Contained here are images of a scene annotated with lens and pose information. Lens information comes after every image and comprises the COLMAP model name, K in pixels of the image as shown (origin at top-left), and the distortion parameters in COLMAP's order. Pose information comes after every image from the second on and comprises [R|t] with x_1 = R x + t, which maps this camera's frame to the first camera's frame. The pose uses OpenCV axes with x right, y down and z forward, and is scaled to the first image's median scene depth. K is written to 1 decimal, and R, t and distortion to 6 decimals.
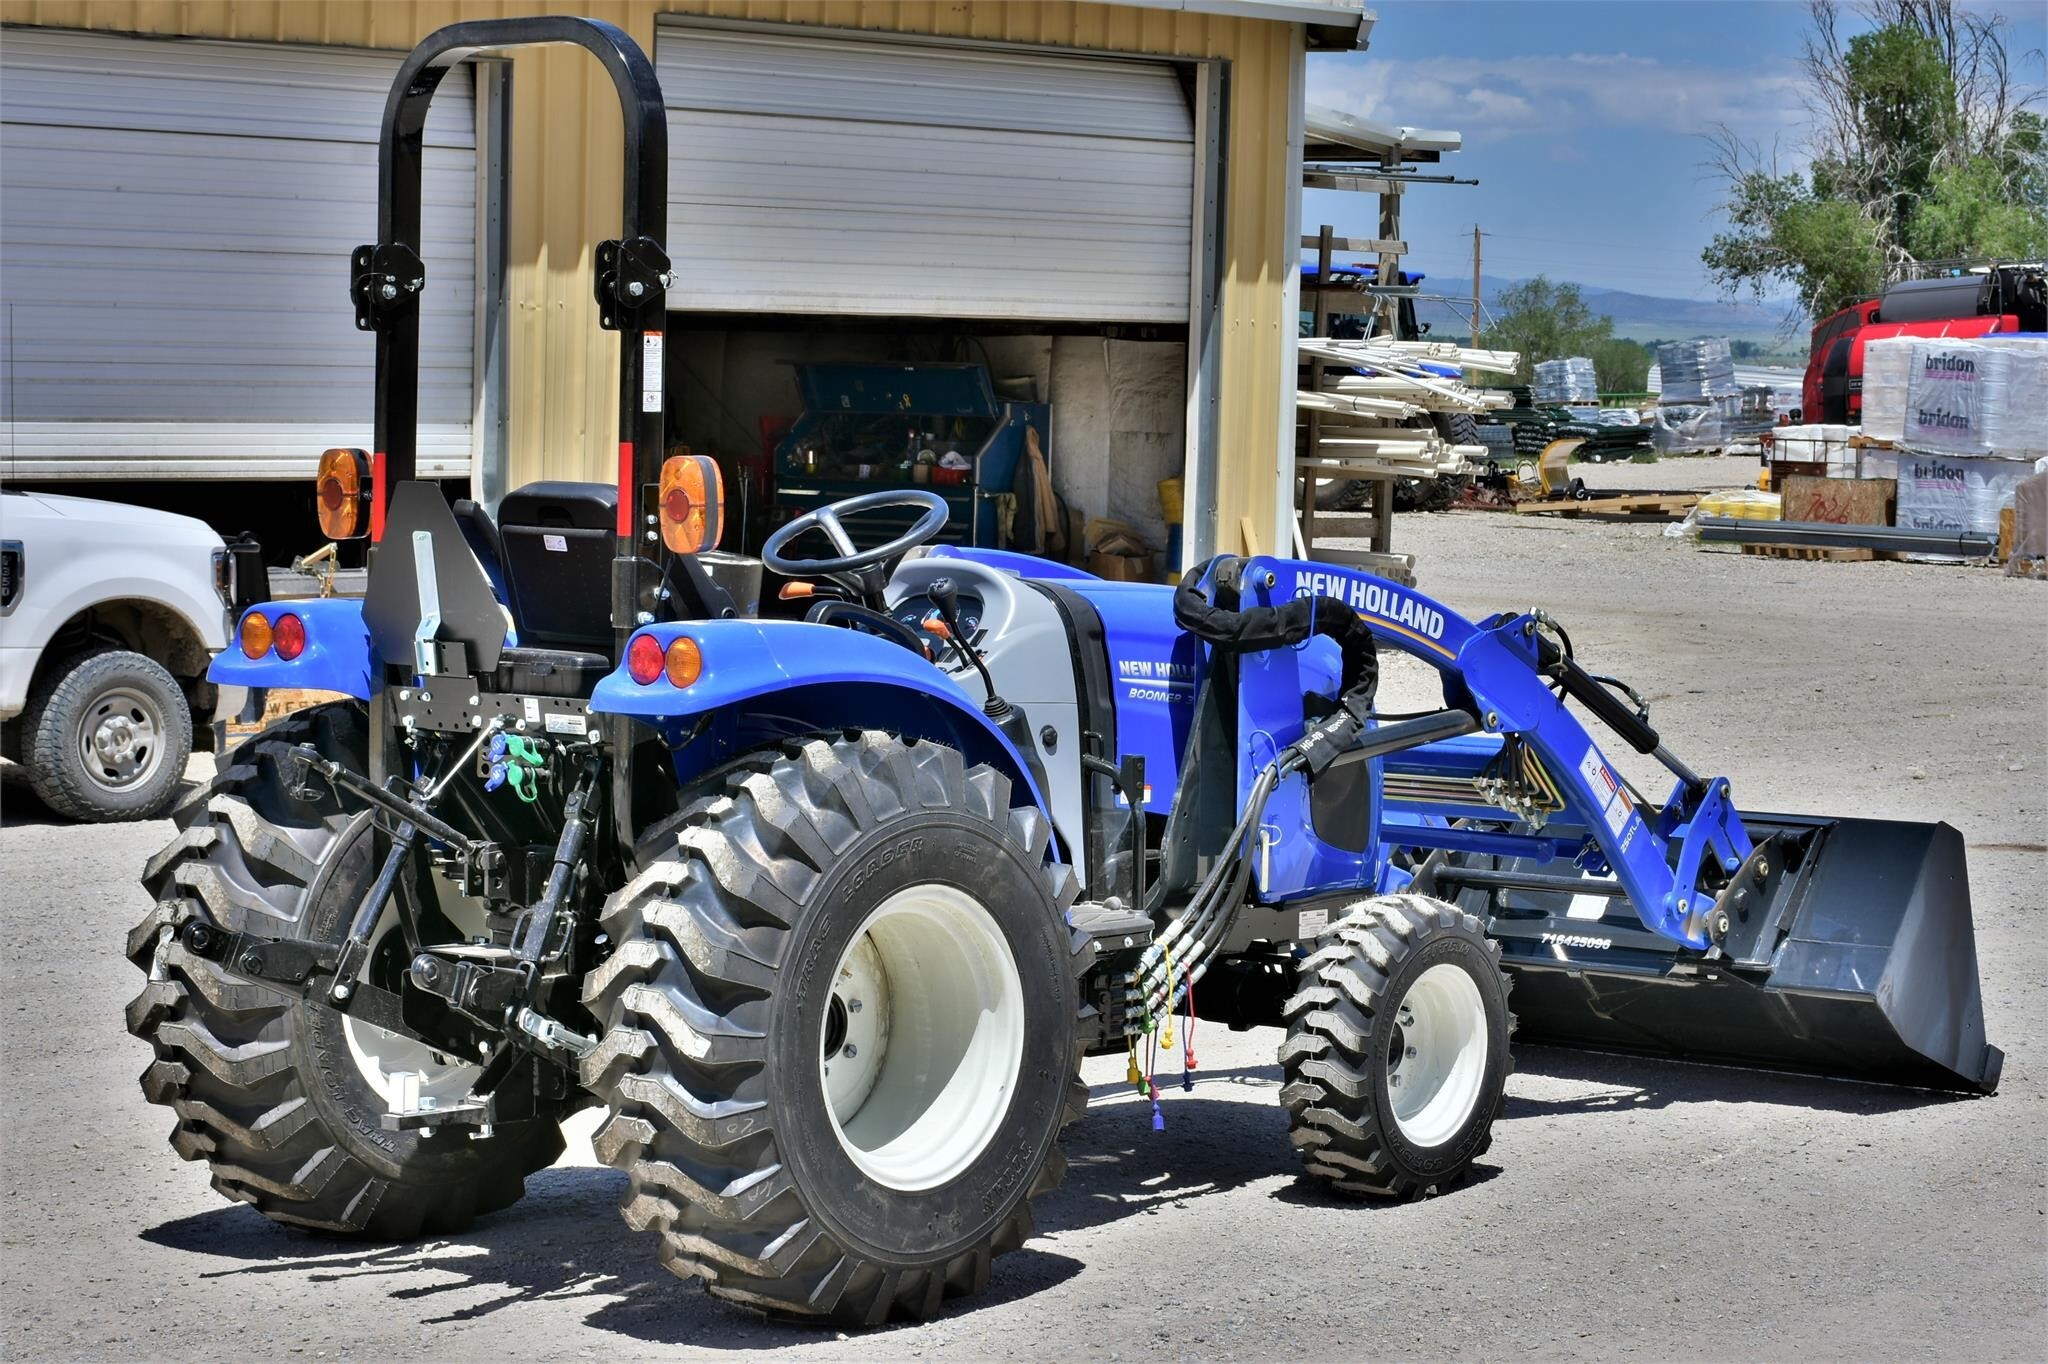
lens RADIAL K [[4789.7, 0, 1024.0], [0, 4789.7, 682.0], [0, 0, 1]] dist [-0.079651, -0.442768]
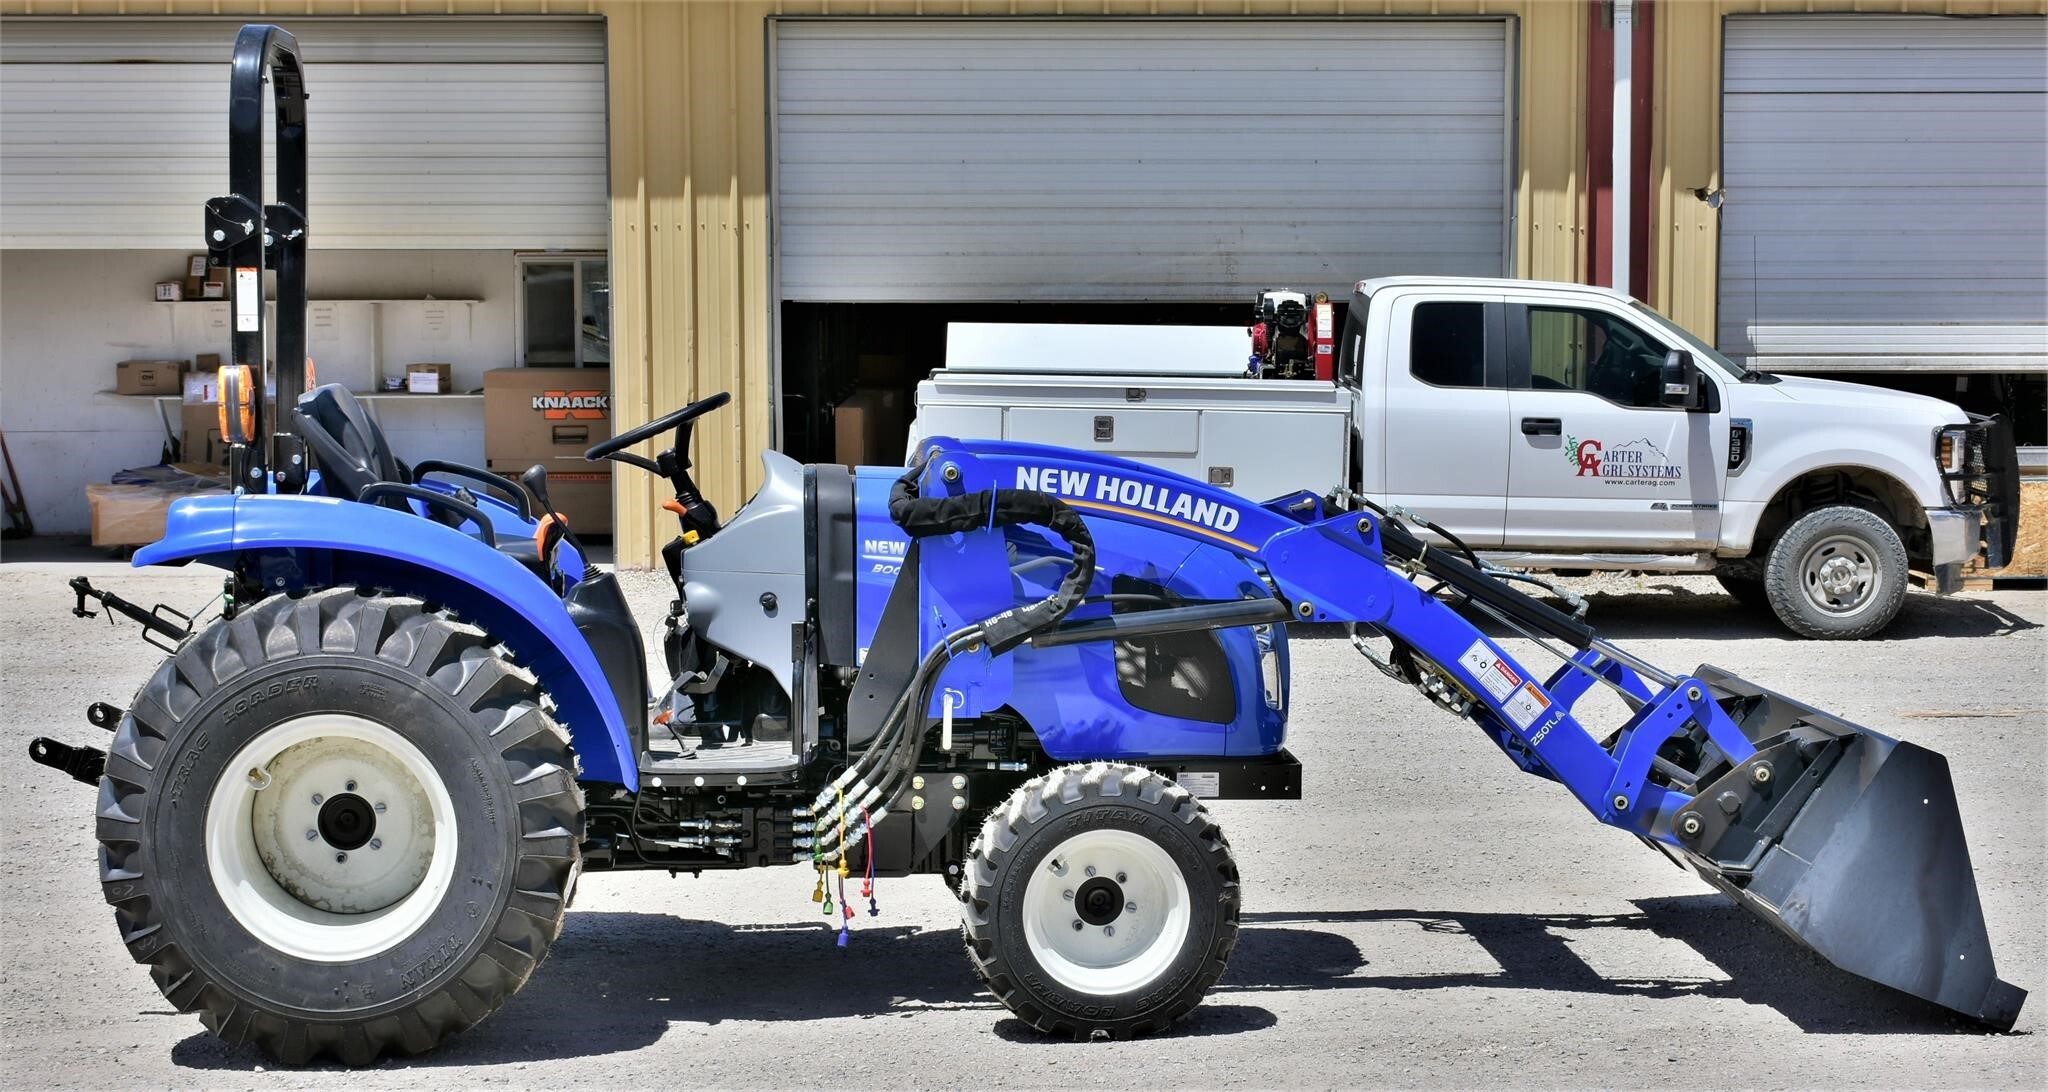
lens RADIAL K [[3373.6, 0, 1018.4], [0, 3373.6, 608.9], [0, 0, 1]] dist [-0.029110, 0.145423]
pose [[0.701649, 0.053505, -0.710511, 0.634290], [-0.031596, 0.998532, 0.043993, -0.025186], [0.711822, -0.008418, 0.702309, 0.457979]]
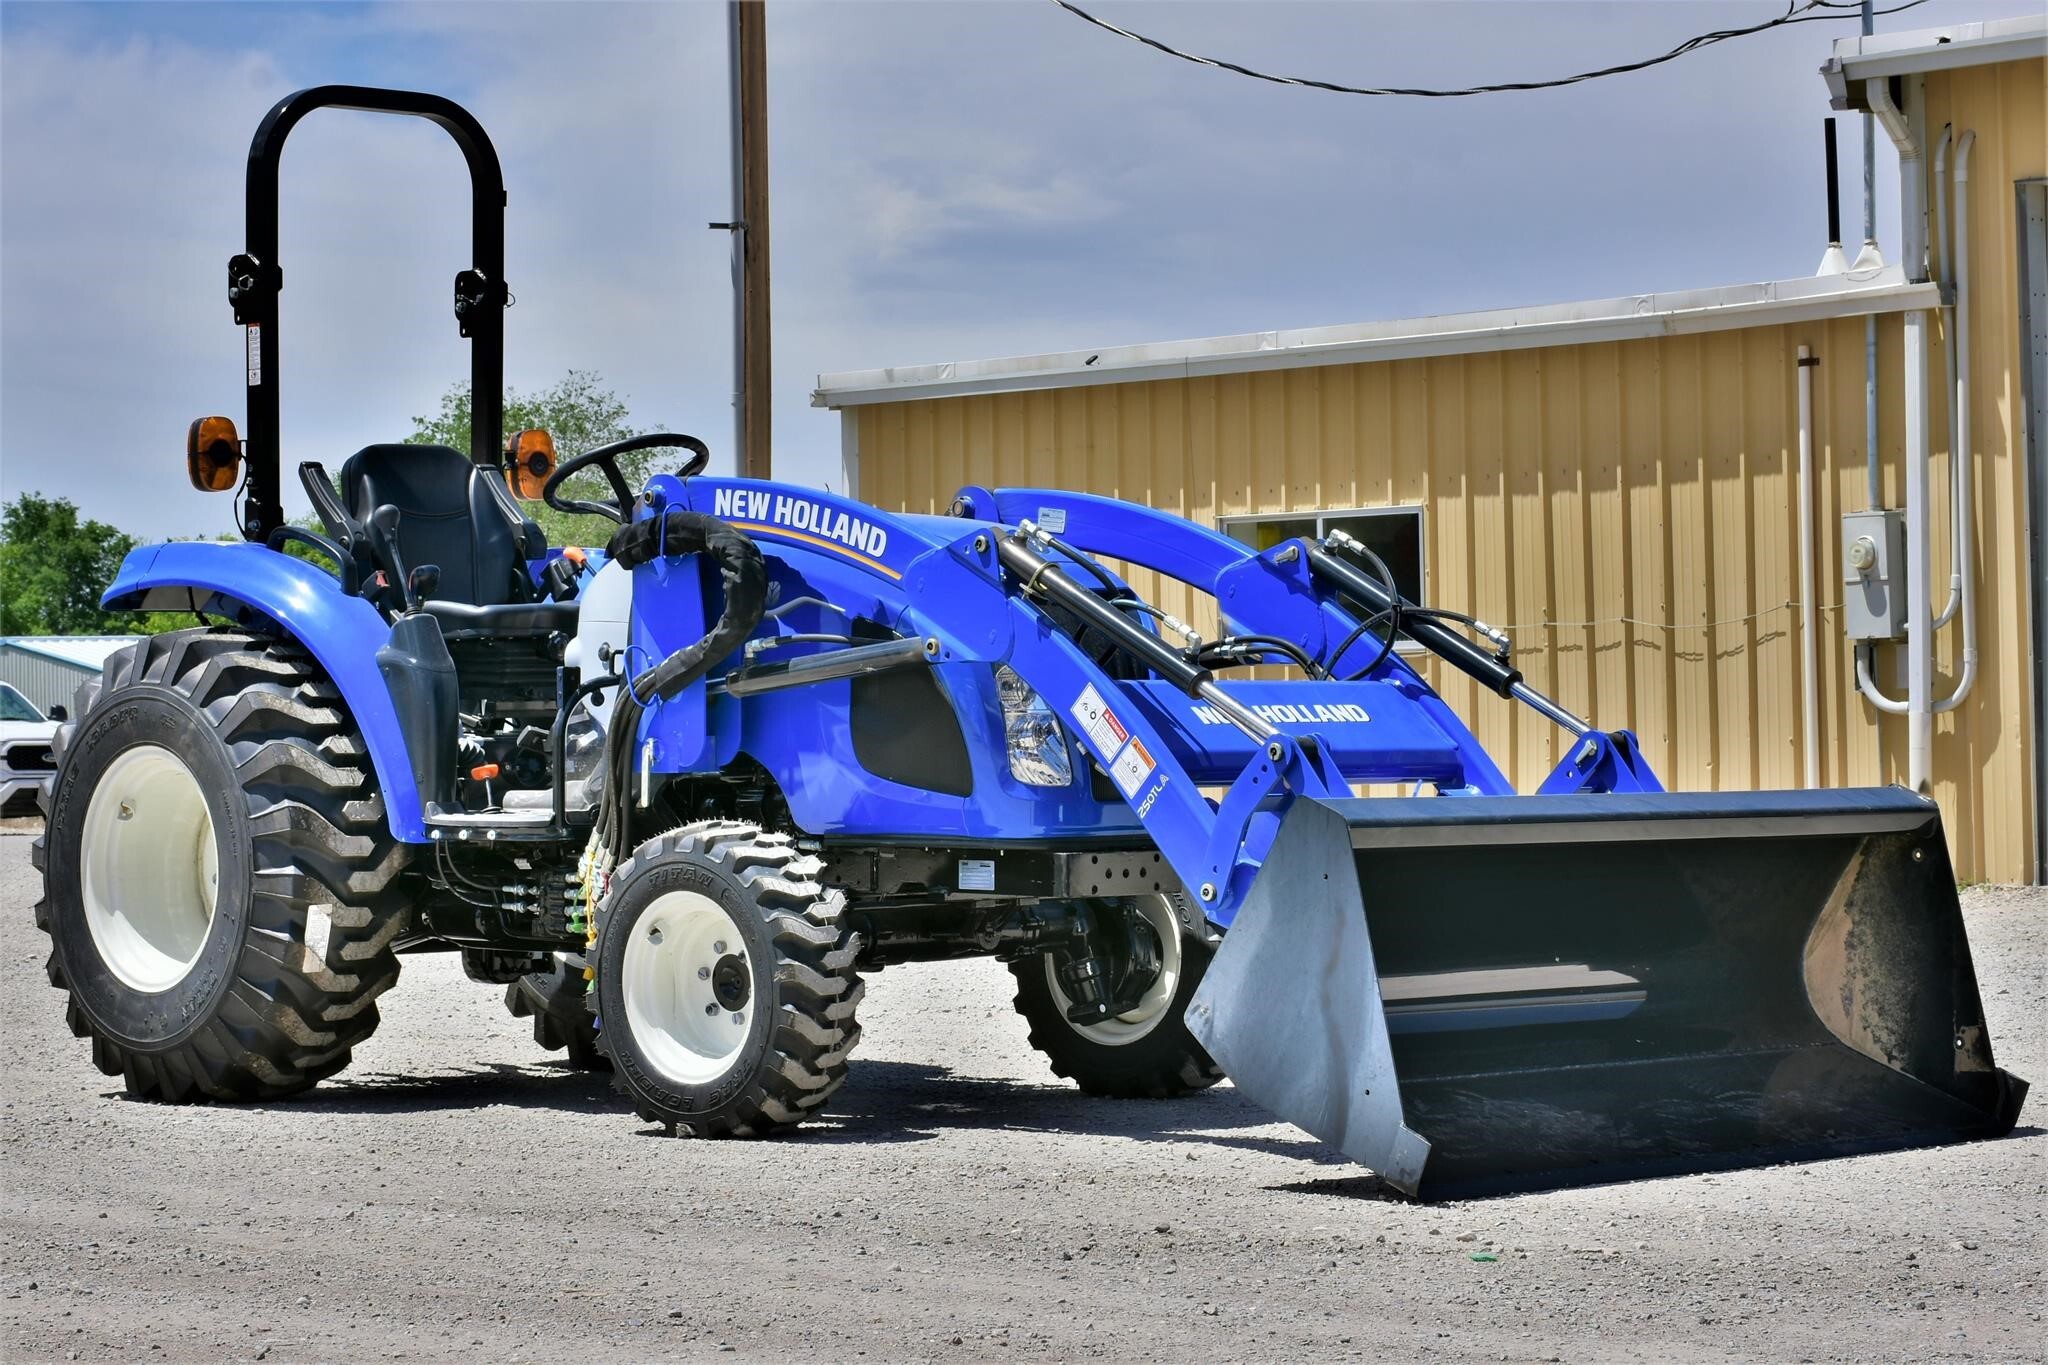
lens RADIAL K [[4789.7, 0, 1024.0], [0, 4789.7, 682.5], [0, 0, 1]] dist [-0.079651, -0.442768]
pose [[-0.087191, -0.020117, -0.995988, 1.061118], [-0.051372, 0.998557, -0.015672, 0.029787], [0.994866, 0.049799, -0.088098, 1.181445]]
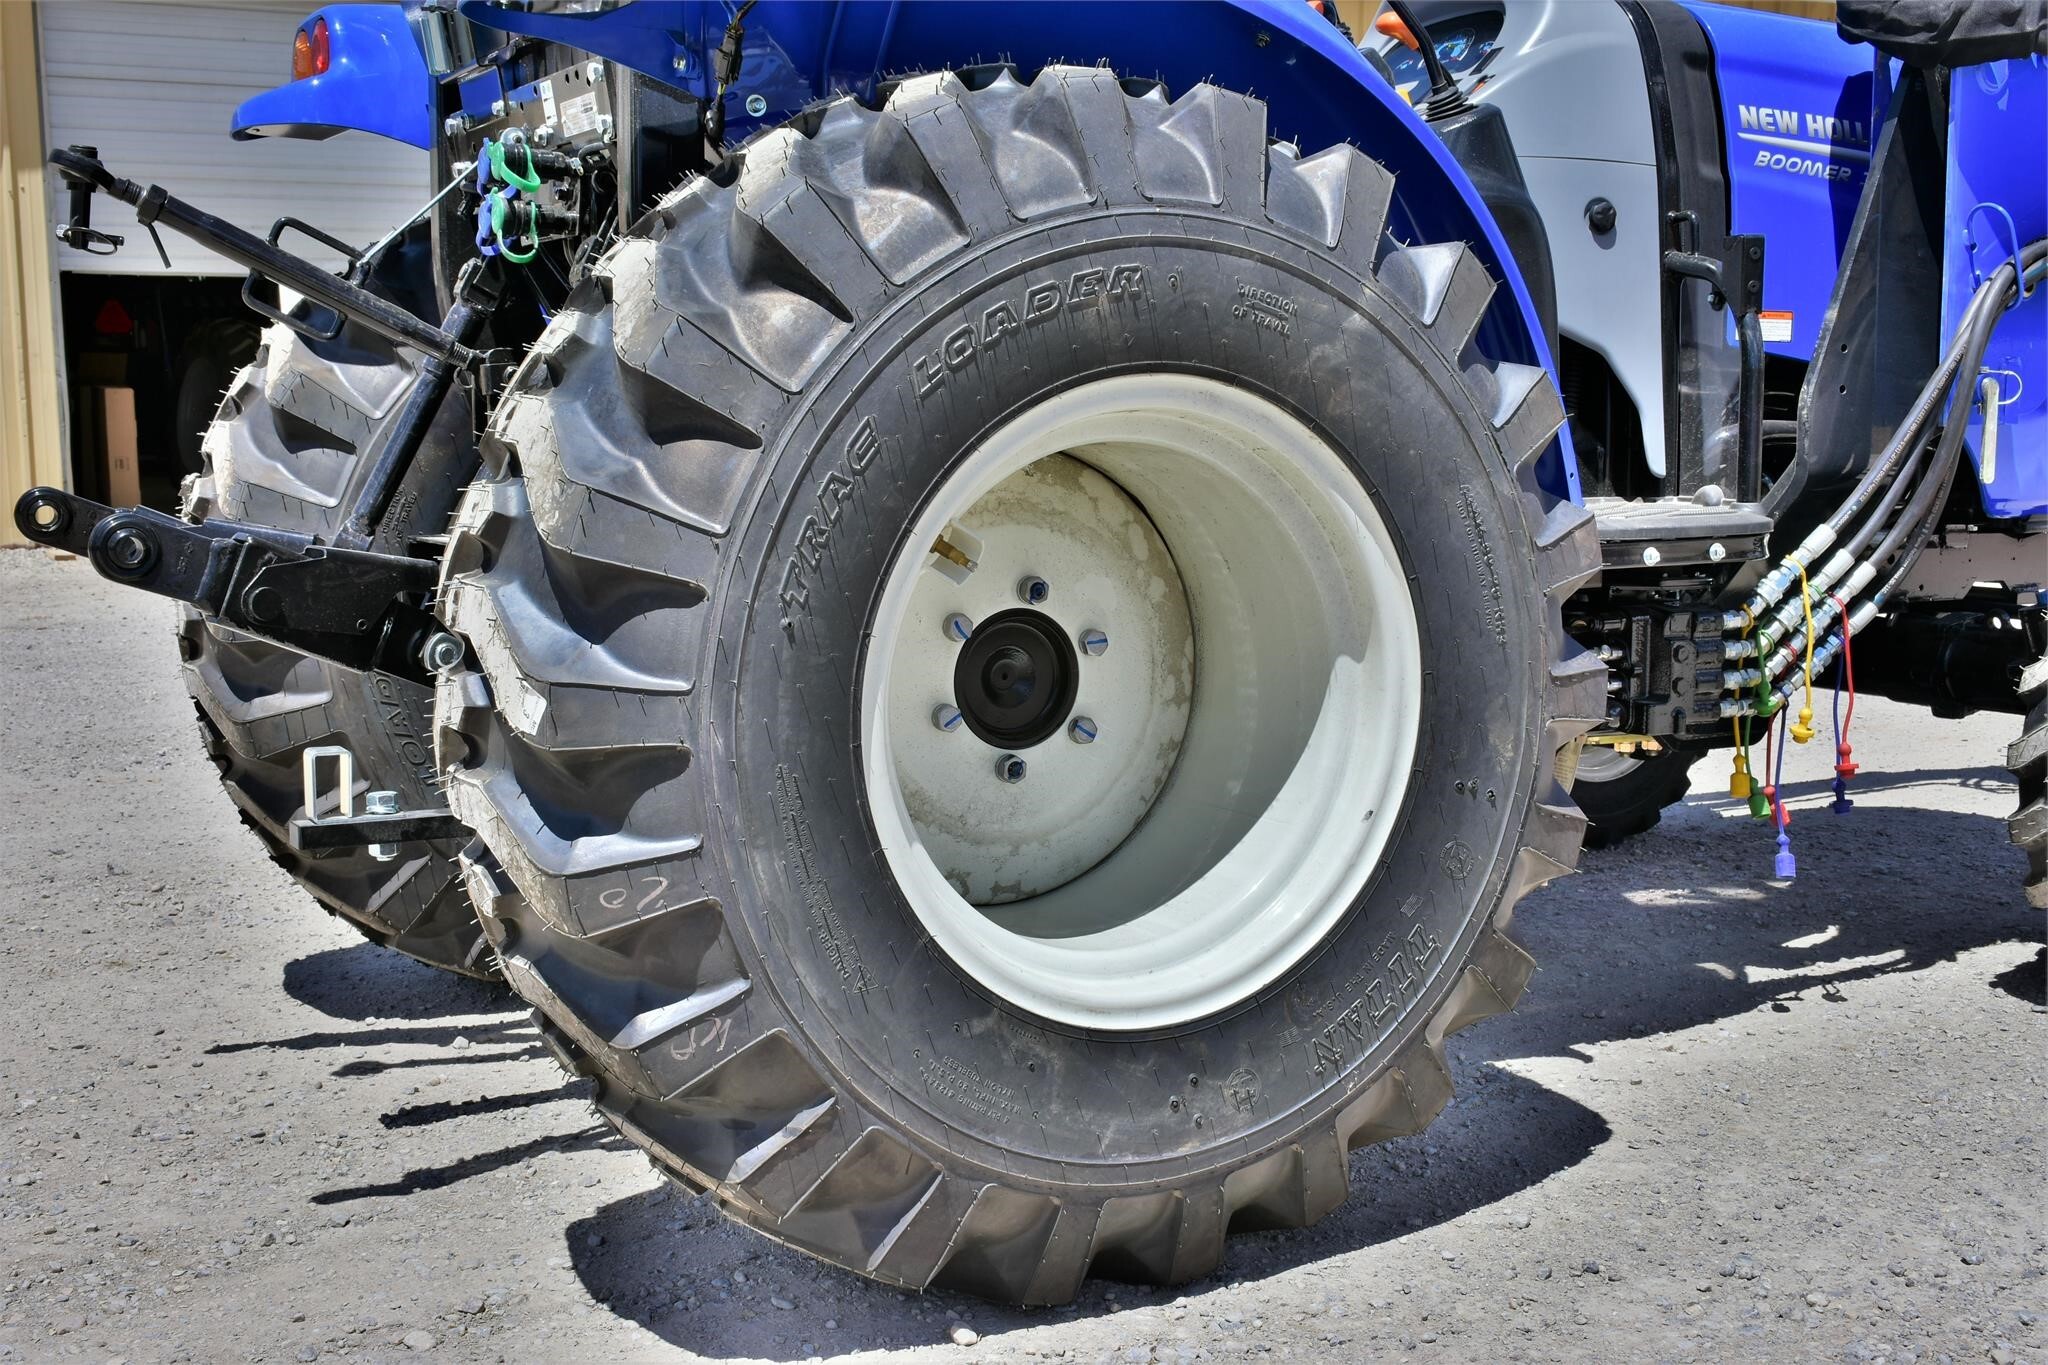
lens RADIAL K [[2366.1, 0, 1024.0], [0, 2366.1, 682.5], [0, 0, 1]] dist [0.017993, -0.012499]
pose [[0.936957, 0.019564, -0.348895, 0.041828], [0.000771, 0.998313, 0.058051, 0.051945], [0.349443, -0.054660, 0.935362, 0.690424]]
